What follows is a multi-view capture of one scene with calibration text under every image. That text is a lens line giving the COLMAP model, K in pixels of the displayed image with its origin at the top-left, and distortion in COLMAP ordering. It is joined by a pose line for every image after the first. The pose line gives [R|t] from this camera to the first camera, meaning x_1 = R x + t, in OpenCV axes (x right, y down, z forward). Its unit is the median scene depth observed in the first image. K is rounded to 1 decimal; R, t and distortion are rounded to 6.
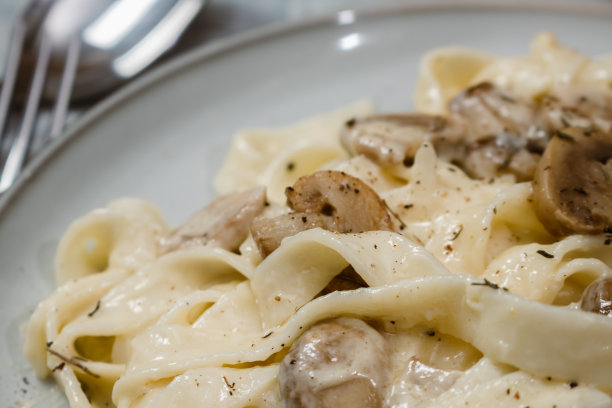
lens RADIAL K [[1447.6, 0, 306.0], [0, 1447.6, 204.0], [0, 0, 1]] dist [-0.029537, 0.348673]
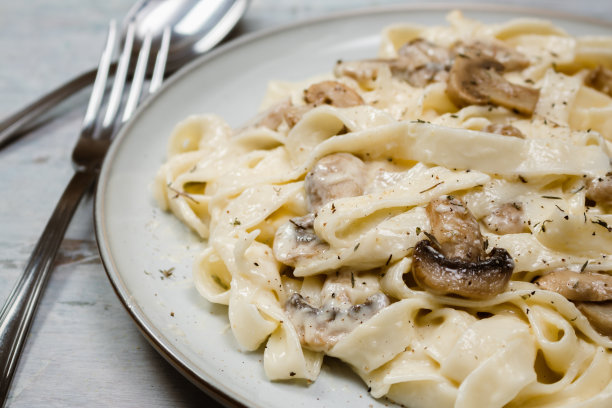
lens RADIAL K [[1318.5, 0, 306.0], [0, 1318.5, 204.0], [0, 0, 1]] dist [0.024486, 0.153452]
pose [[0.999170, -0.040624, 0.003004, -0.021017], [0.040732, 0.995540, -0.085095, 0.257259], [0.000466, 0.085147, 0.996368, -0.551515]]
